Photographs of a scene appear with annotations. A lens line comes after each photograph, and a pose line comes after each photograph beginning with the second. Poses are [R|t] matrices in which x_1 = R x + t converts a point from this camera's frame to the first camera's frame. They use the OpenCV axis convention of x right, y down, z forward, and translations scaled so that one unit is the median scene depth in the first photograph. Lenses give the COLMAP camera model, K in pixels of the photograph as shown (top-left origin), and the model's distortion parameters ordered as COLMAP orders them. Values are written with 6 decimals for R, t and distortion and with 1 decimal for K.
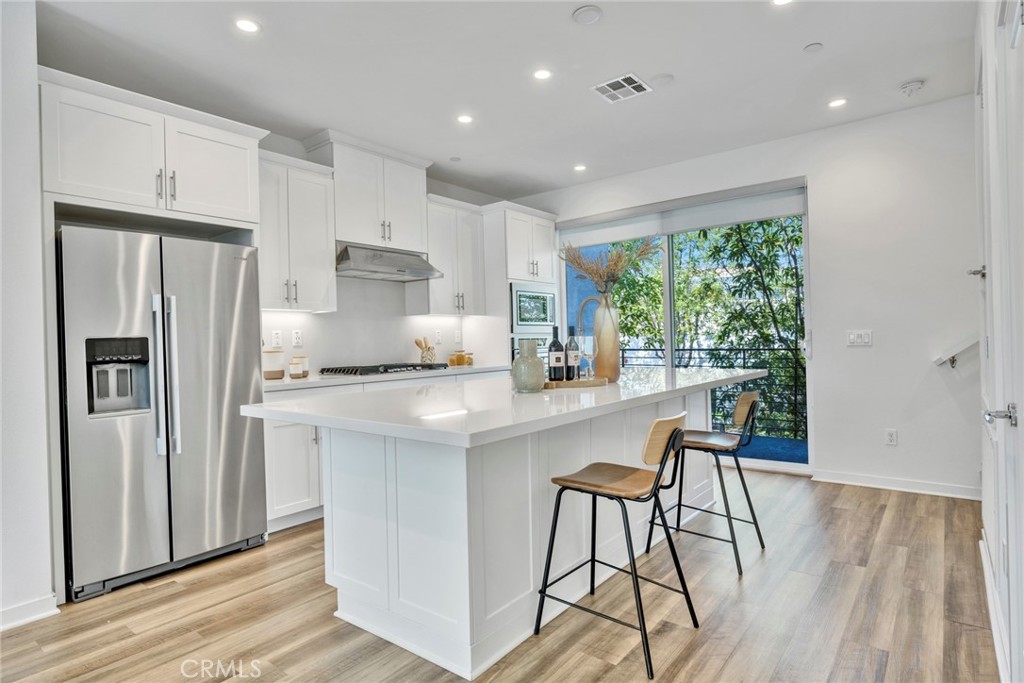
lens RADIAL K [[552.9, 0, 504.5], [0, 552.9, 342.7], [0, 0, 1]] dist [0.000165, -0.001666]
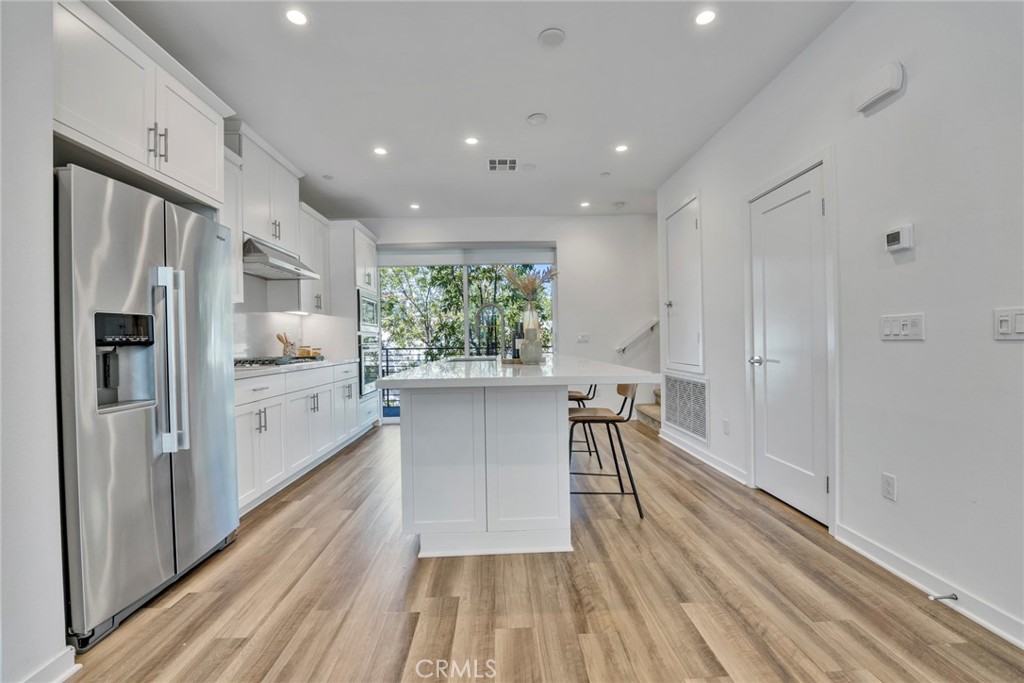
lens RADIAL K [[434.7, 0, 510.3], [0, 434.7, 343.0], [0, 0, 1]] dist [-0.021100, 0.000826]
pose [[0.759451, 0.008042, 0.650515, -0.494803], [0.002941, 0.999871, -0.015794, 0.033187], [-0.650558, 0.013908, 0.759330, 0.108905]]
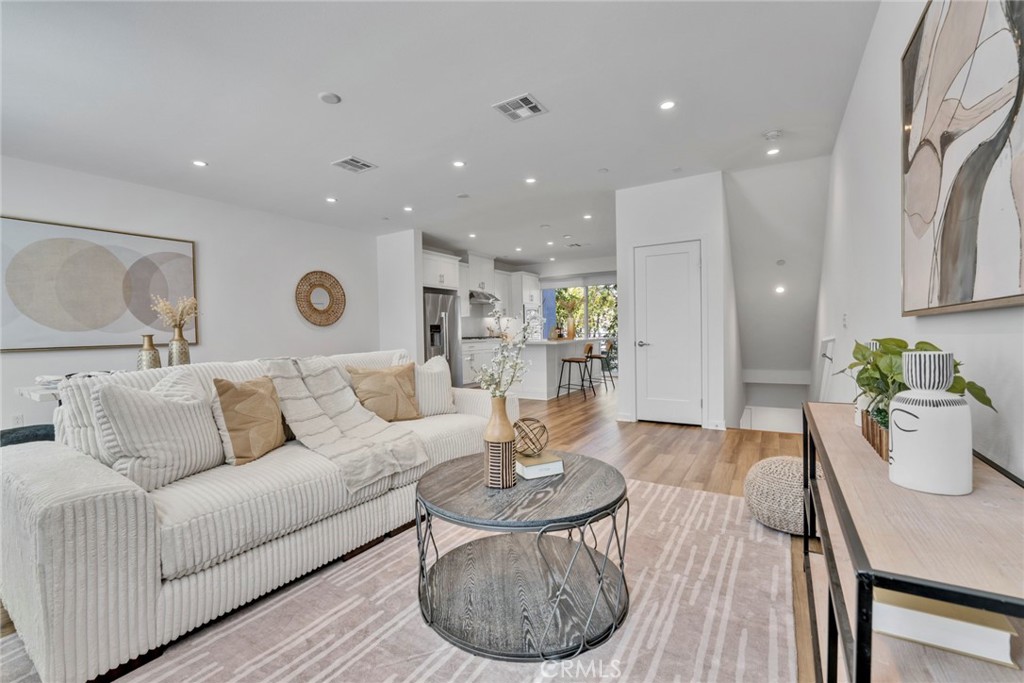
lens RADIAL K [[434.7, 0, 510.4], [0, 434.7, 335.3], [0, 0, 1]] dist [-0.021100, 0.000826]
pose [[0.991093, 0.003506, 0.133122, -0.435856], [-0.003887, 0.999989, 0.002605, 0.035493], [-0.133111, -0.003099, 0.991096, -1.294653]]
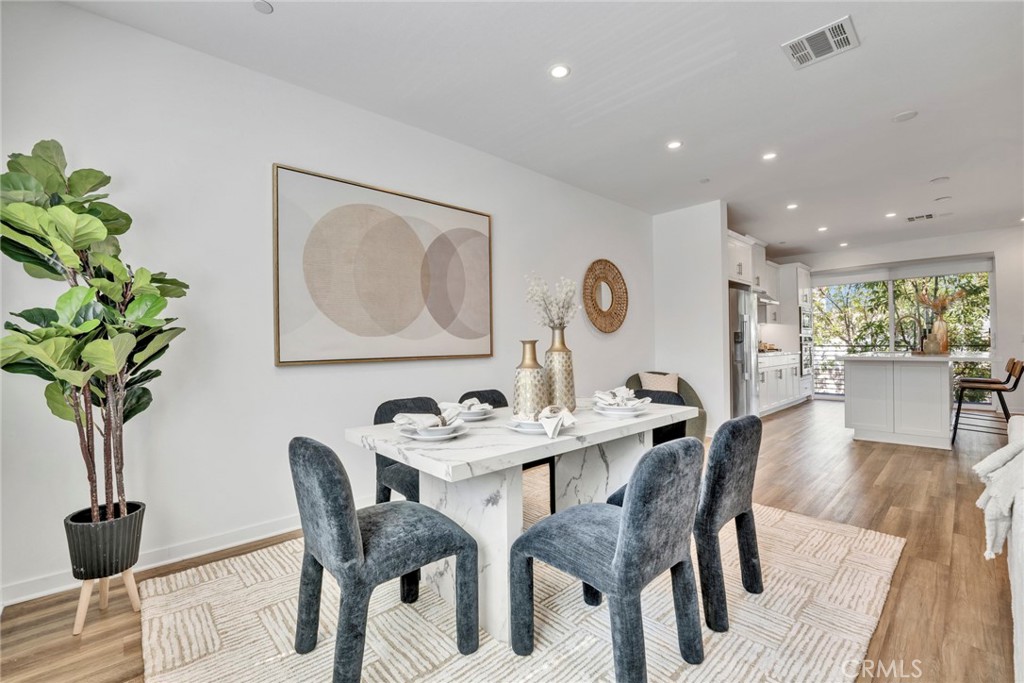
lens RADIAL K [[444.3, 0, 518.3], [0, 444.3, 340.7], [0, 0, 1]] dist [-0.004409, 0.000220]
pose [[0.993380, 0.009595, -0.114475, -1.066257], [-0.011056, 0.999865, -0.012141, 0.048007], [0.114343, 0.013327, 0.993352, -0.816391]]
